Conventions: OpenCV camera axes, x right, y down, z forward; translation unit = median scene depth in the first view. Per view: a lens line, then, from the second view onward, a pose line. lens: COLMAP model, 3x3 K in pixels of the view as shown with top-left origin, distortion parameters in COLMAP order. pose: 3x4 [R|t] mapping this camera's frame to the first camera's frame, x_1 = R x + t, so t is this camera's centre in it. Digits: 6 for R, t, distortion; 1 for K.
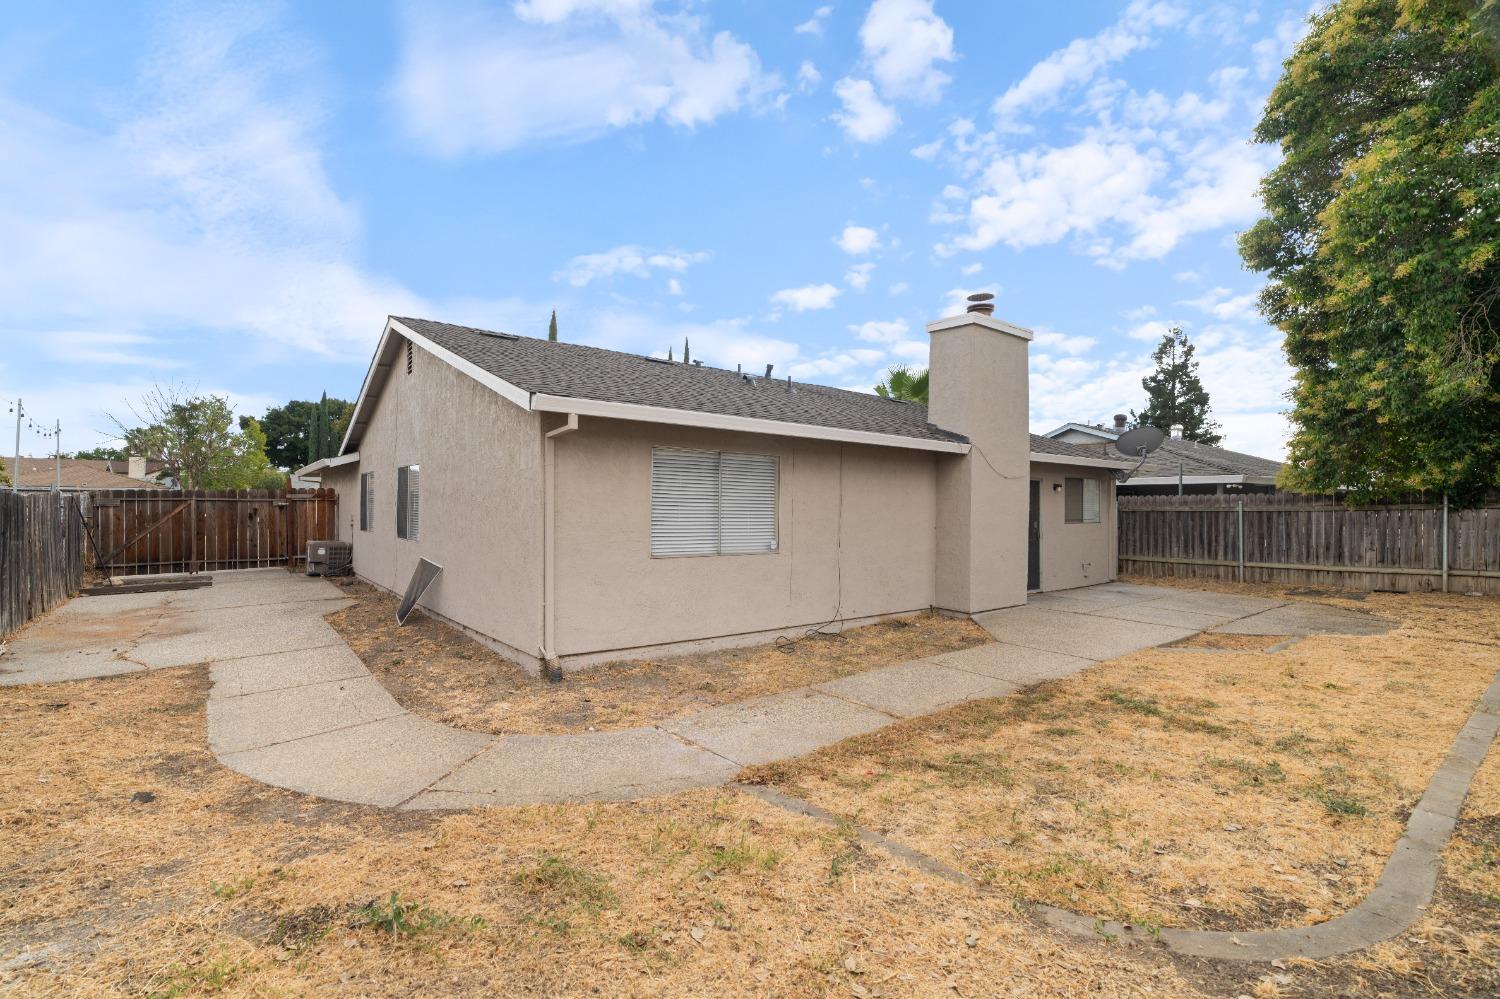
lens RADIAL K [[676.2, 0, 746.6], [0, 676.2, 502.9], [0, 0, 1]] dist [0.000748, 0.001156]
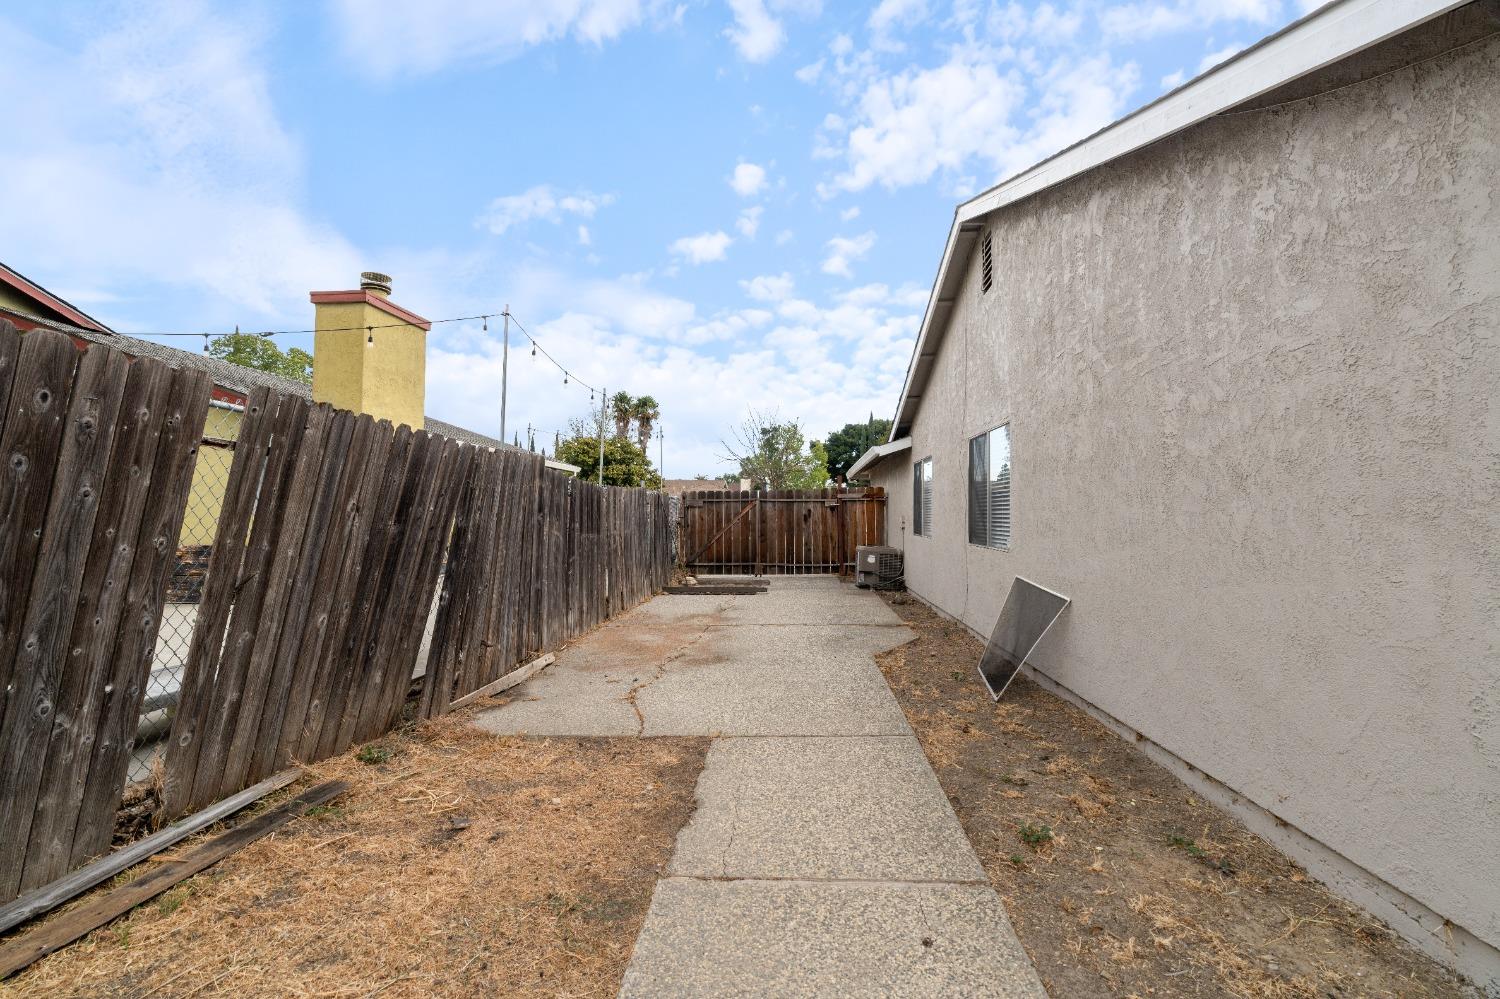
lens RADIAL K [[699.6, 0, 745.1], [0, 699.6, 493.7], [0, 0, 1]] dist [-0.001708, 0.000023]
pose [[0.740214, -0.020830, -0.672049, -0.159714], [-0.000409, 0.999506, -0.031430, 0.018065], [0.672371, 0.023540, 0.739840, 0.251858]]
